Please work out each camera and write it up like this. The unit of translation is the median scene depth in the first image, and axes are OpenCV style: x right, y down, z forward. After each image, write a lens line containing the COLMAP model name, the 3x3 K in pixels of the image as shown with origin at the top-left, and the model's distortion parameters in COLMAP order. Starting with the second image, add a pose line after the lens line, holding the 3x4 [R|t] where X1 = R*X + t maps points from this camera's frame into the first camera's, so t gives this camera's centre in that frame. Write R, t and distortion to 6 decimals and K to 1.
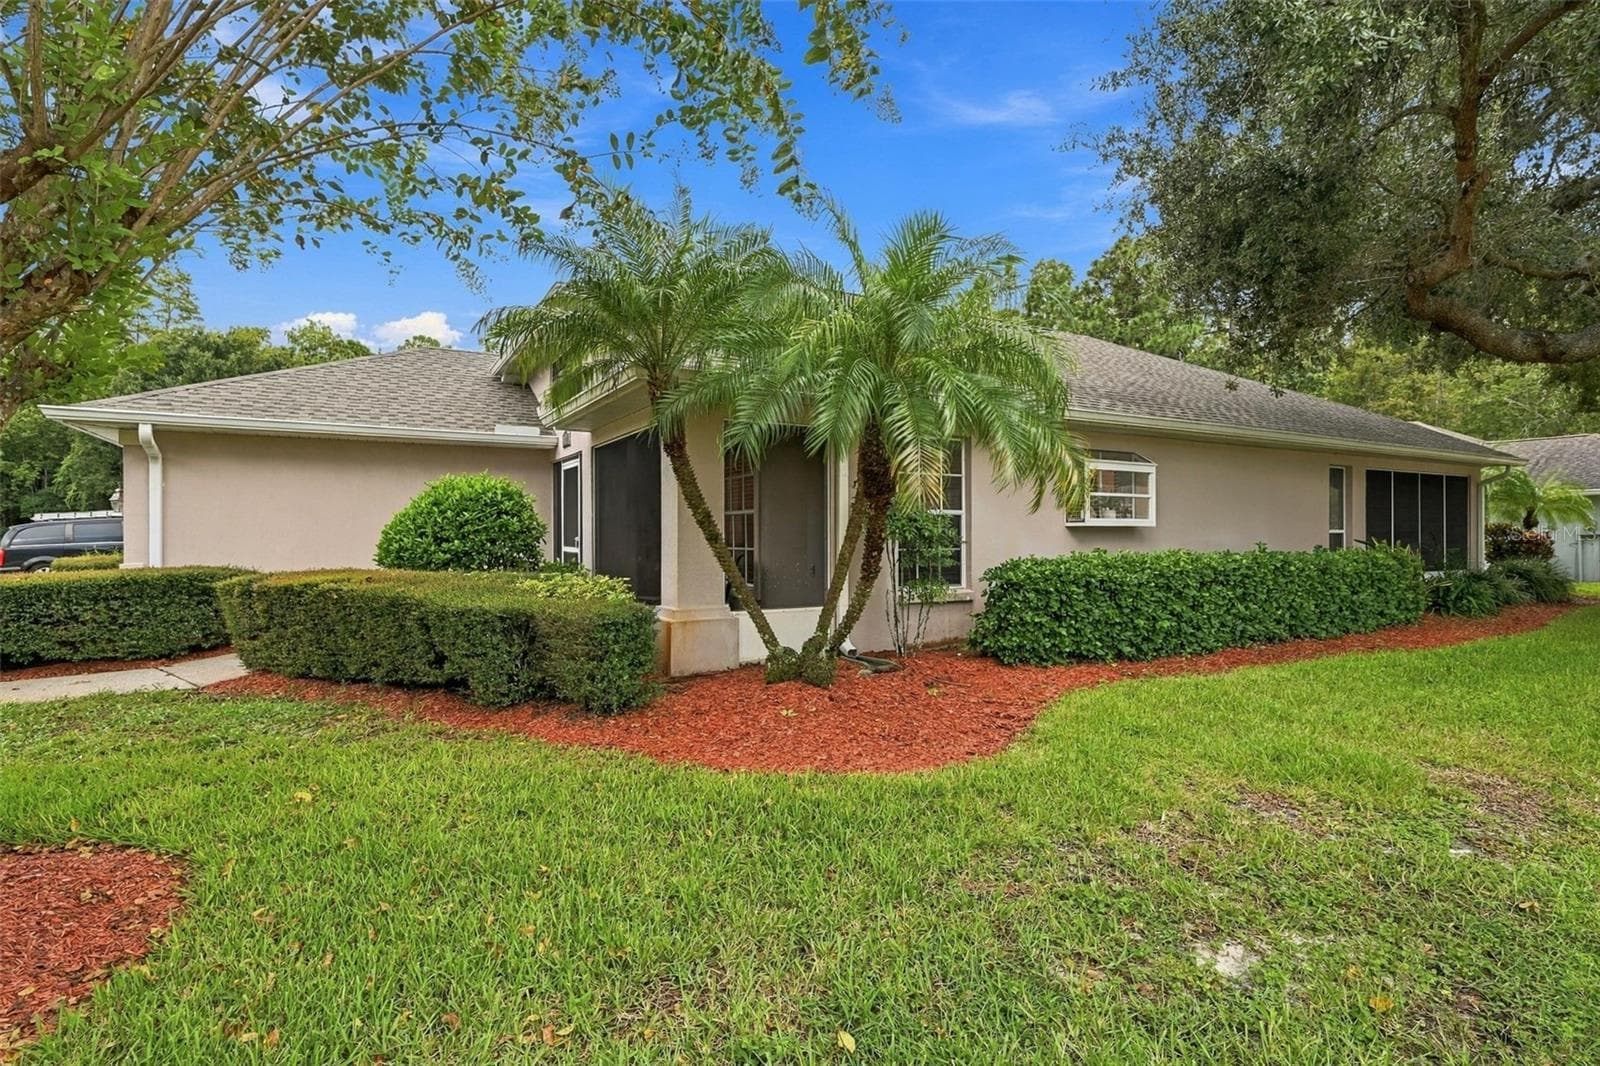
lens RADIAL K [[765.9, 0, 800.0], [0, 765.9, 533.0], [0, 0, 1]] dist [-0.000129, -0.000180]
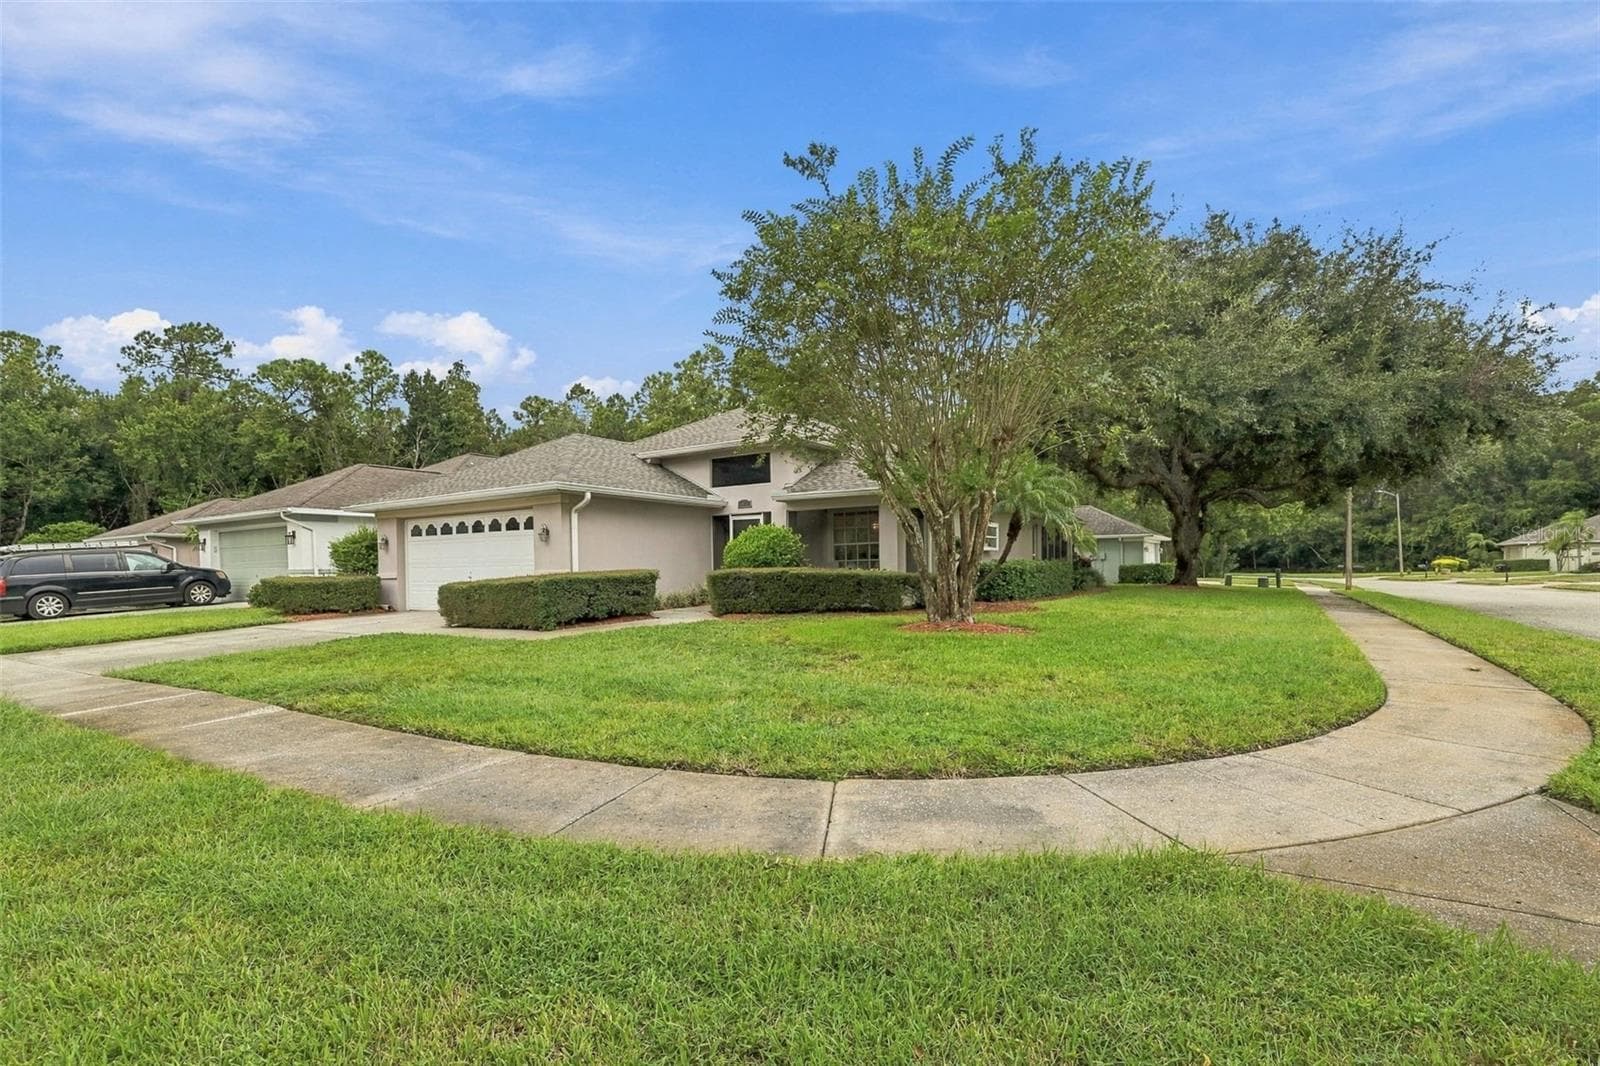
lens RADIAL K [[758.2, 0, 793.2], [0, 758.2, 559.4], [0, 0, 1]] dist [0.013806, -0.000221]
pose [[0.891787, -0.006387, 0.452411, -1.255000], [0.012319, 0.999872, -0.010167, 0.039174], [-0.452288, 0.014640, 0.891752, -0.858331]]
